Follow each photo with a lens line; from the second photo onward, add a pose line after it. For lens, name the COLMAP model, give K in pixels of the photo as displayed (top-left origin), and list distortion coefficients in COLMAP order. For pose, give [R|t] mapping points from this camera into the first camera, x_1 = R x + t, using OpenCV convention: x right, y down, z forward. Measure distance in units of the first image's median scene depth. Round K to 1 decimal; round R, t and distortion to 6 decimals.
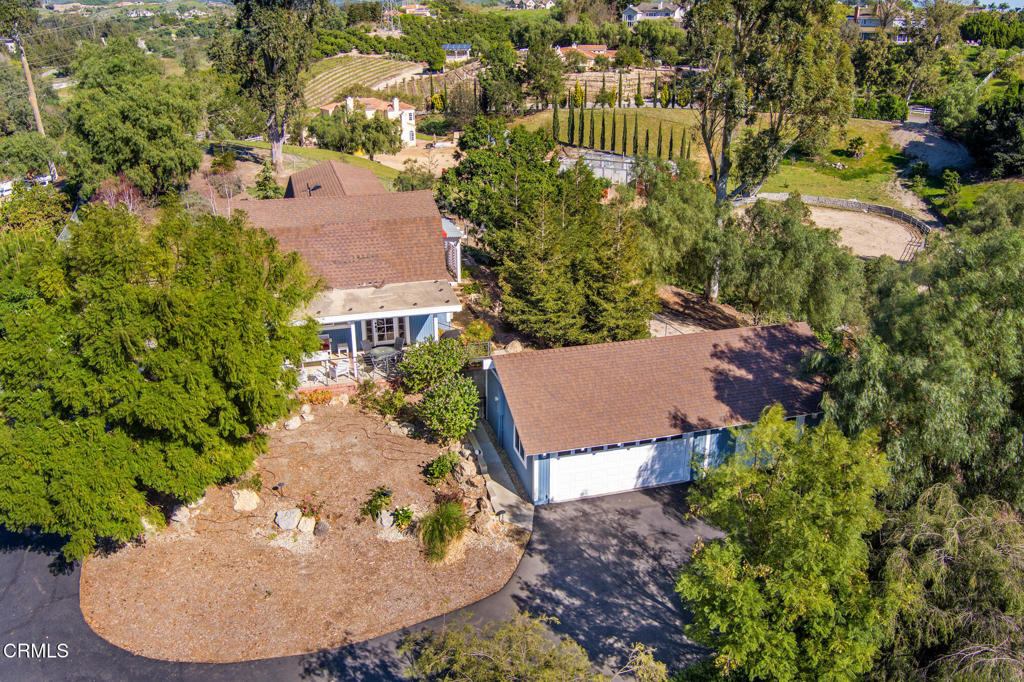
lens RADIAL K [[876.8, 0, 512.0], [0, 876.8, 341.0], [0, 0, 1]] dist [-0.089050, 0.007452]
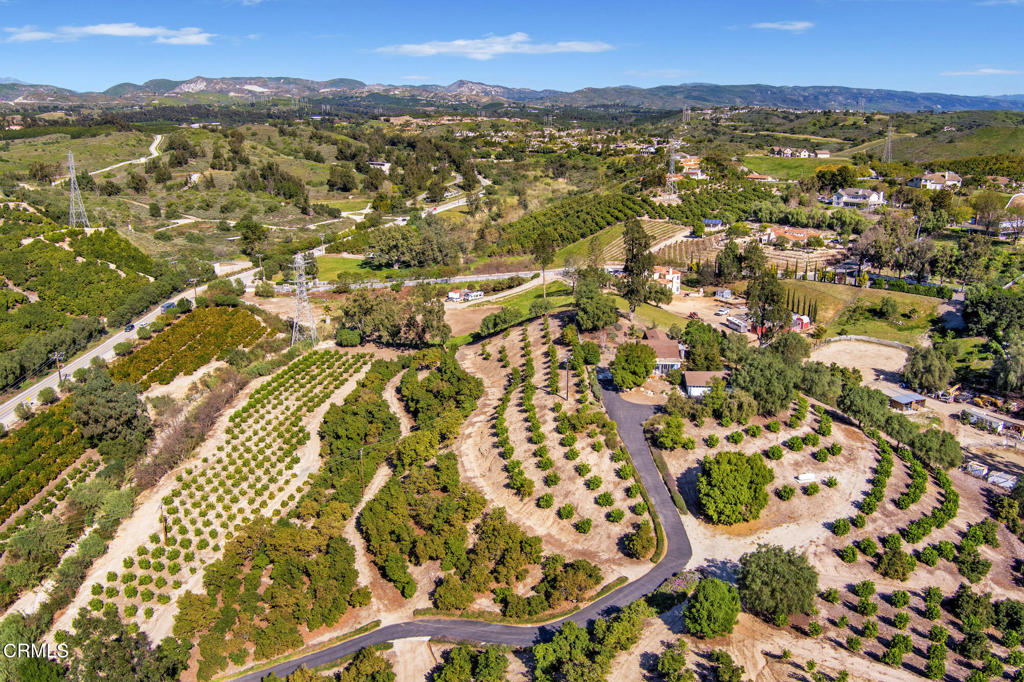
lens RADIAL K [[876.8, 0, 512.0], [0, 876.8, 341.0], [0, 0, 1]] dist [-0.089050, 0.007452]
pose [[0.953683, 0.079691, -0.290067, 0.098590], [-0.109810, 0.989954, -0.089062, 0.082571], [0.280055, 0.116789, 0.952853, -0.872084]]
